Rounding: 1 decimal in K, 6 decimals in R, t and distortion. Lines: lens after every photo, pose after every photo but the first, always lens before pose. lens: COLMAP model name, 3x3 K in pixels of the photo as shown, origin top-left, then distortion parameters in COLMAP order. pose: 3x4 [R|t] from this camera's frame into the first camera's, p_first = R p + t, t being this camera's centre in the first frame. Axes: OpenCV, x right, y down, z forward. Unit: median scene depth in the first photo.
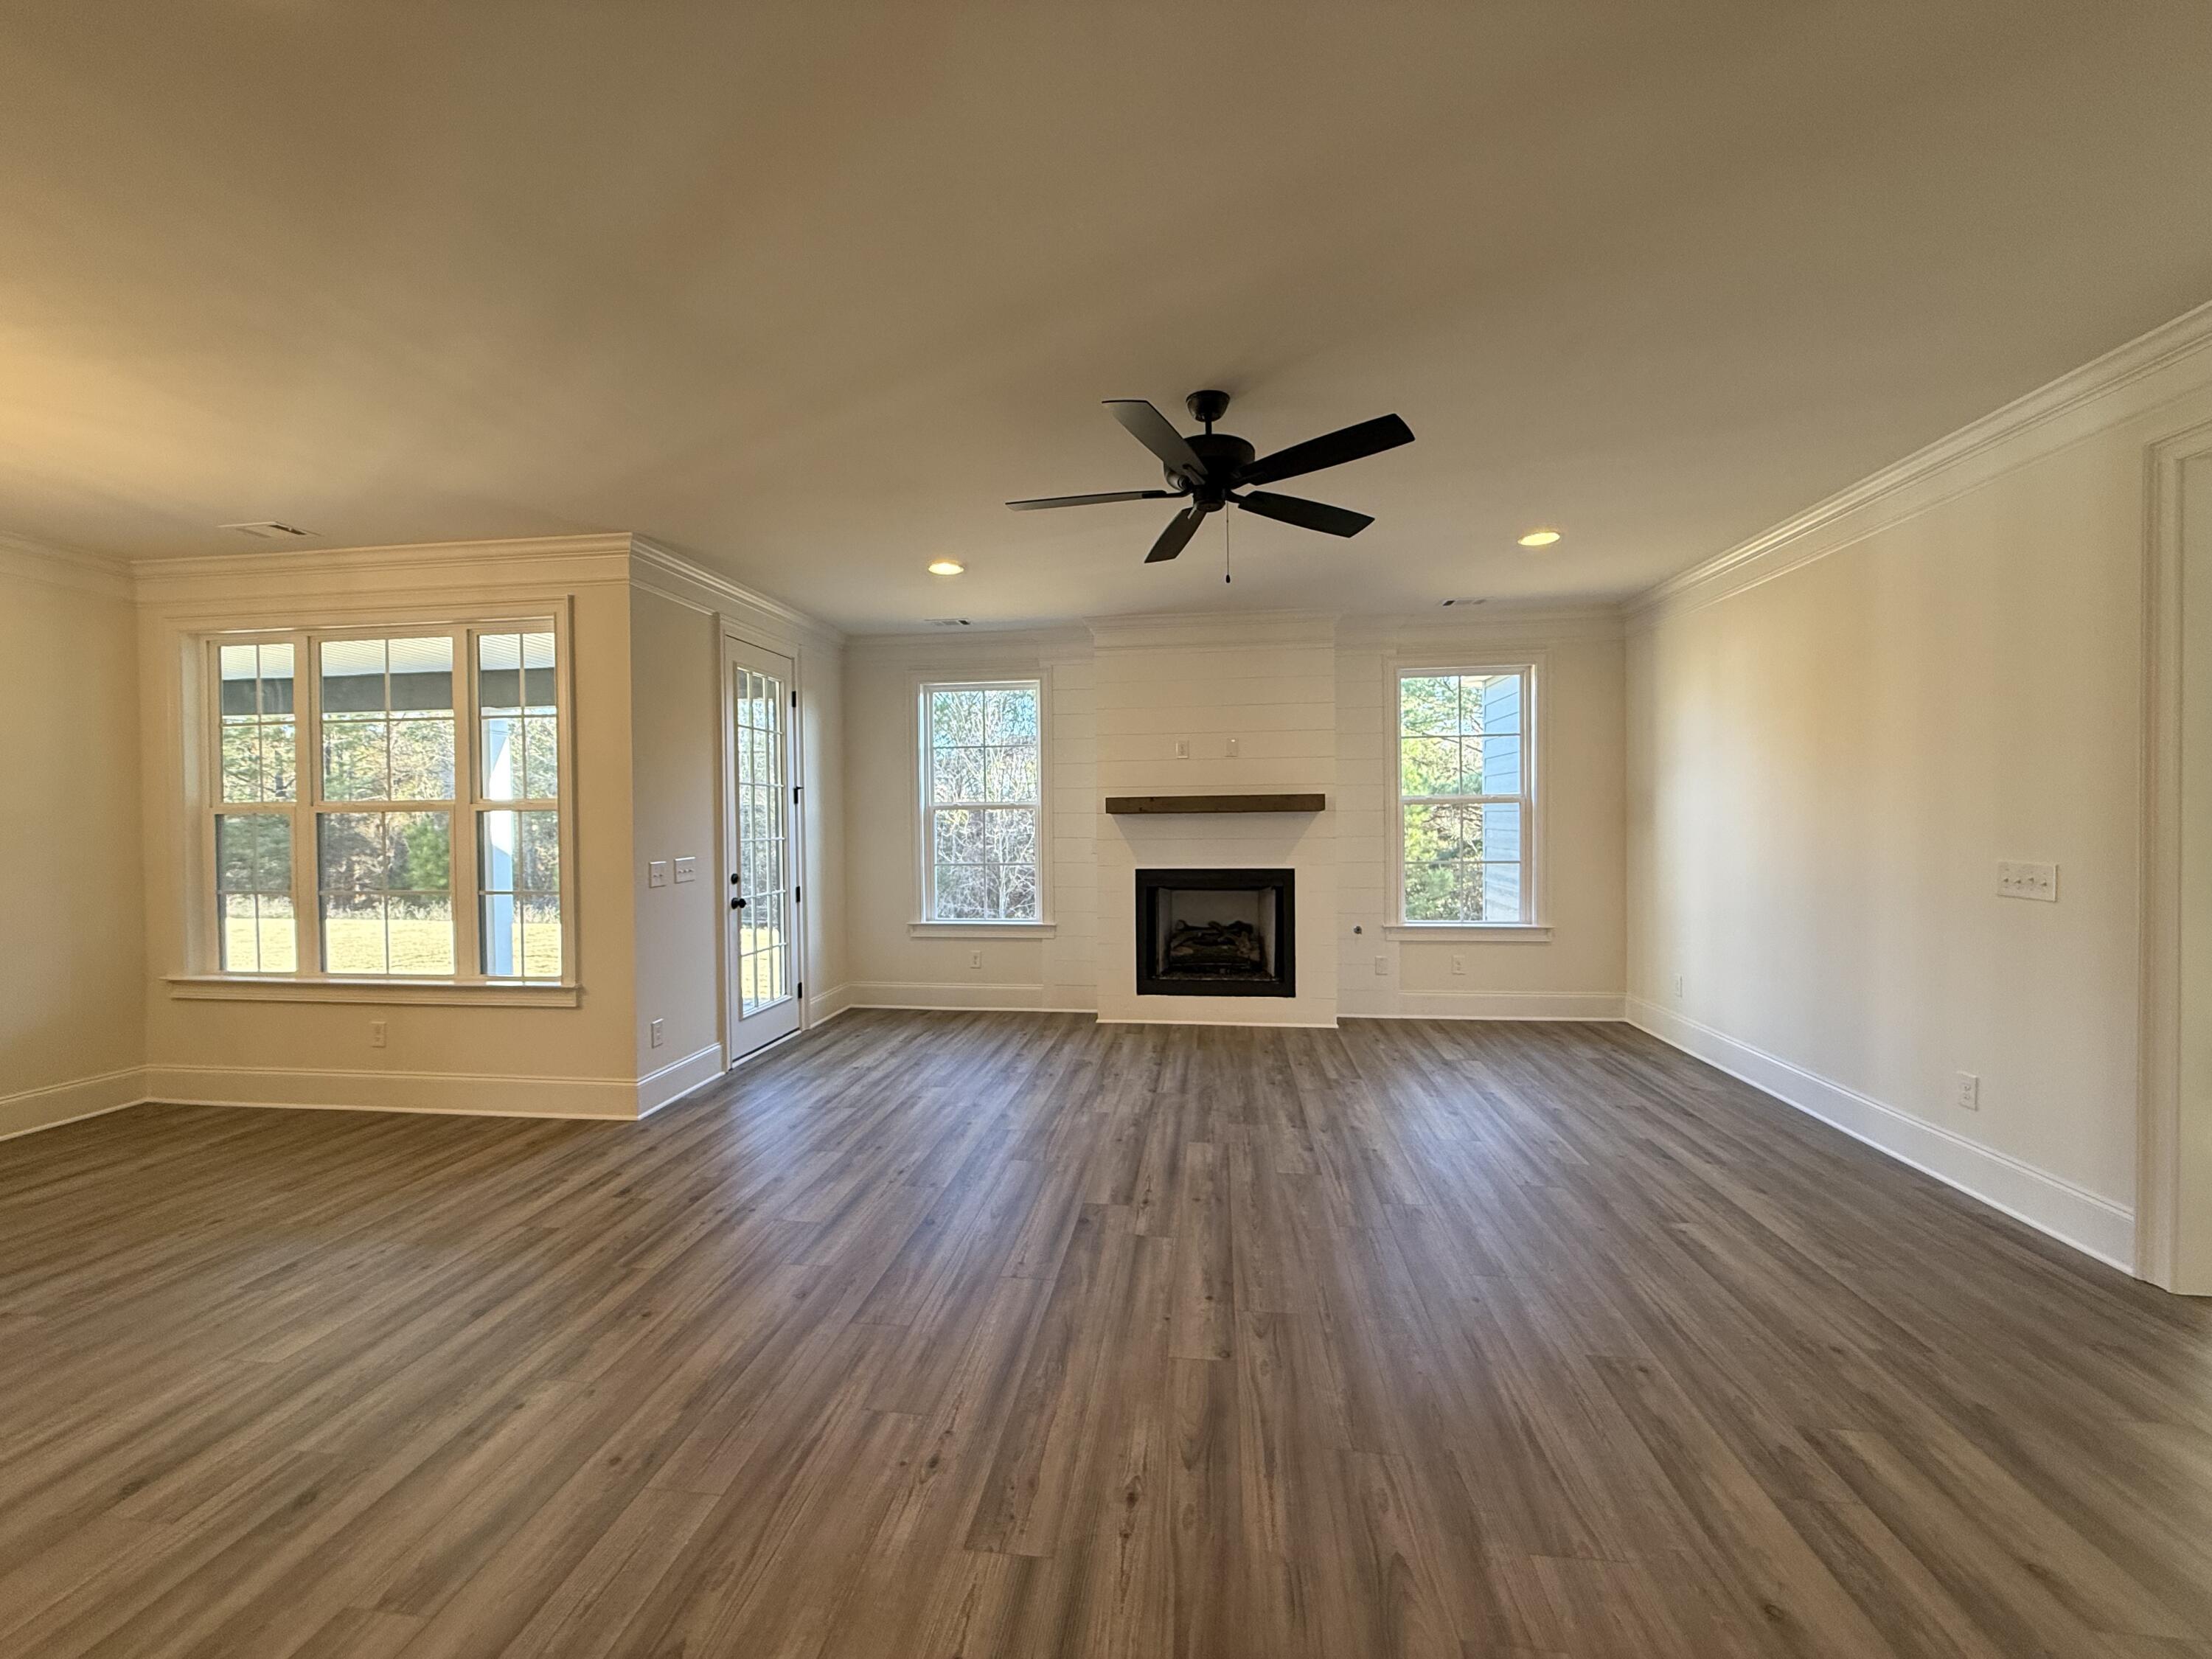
lens RADIAL K [[876.8, 0, 1104.6], [0, 876.8, 828.0], [0, 0, 1]] dist [-0.001954, 0.000542]
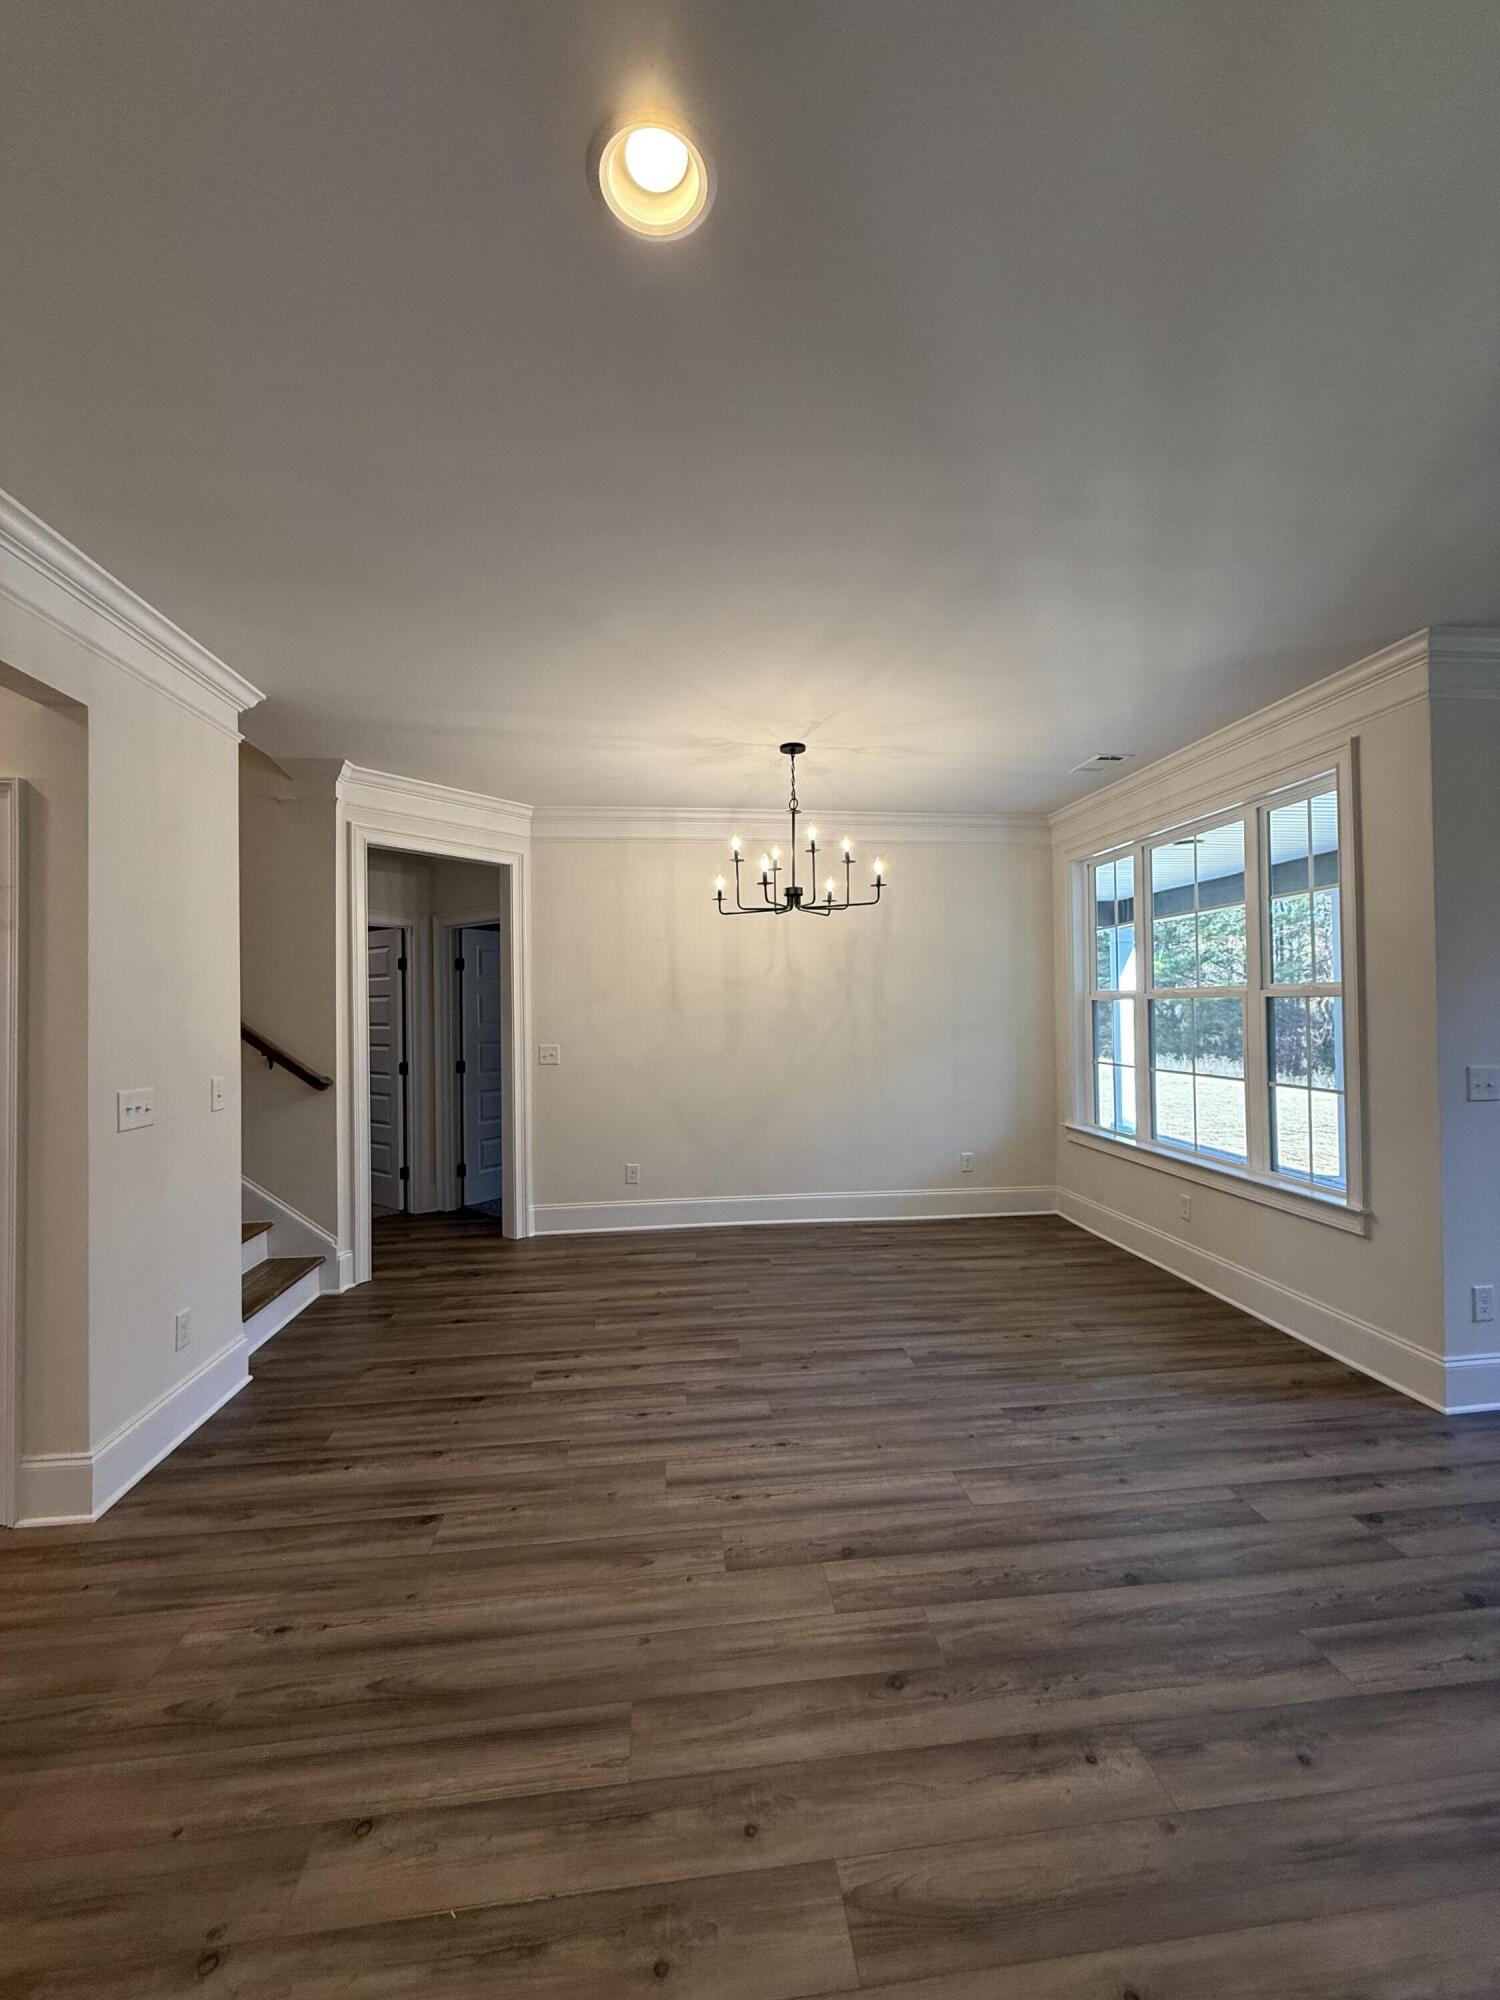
lens RADIAL K [[792.8, 0, 754.6], [0, 792.8, 992.4], [0, 0, 1]] dist [-0.001954, 0.000542]
pose [[0.240134, -0.009645, -0.970692, -0.022293], [-0.003525, 0.999935, -0.010808, -0.015622], [0.970733, 0.006017, 0.240085, 0.312358]]
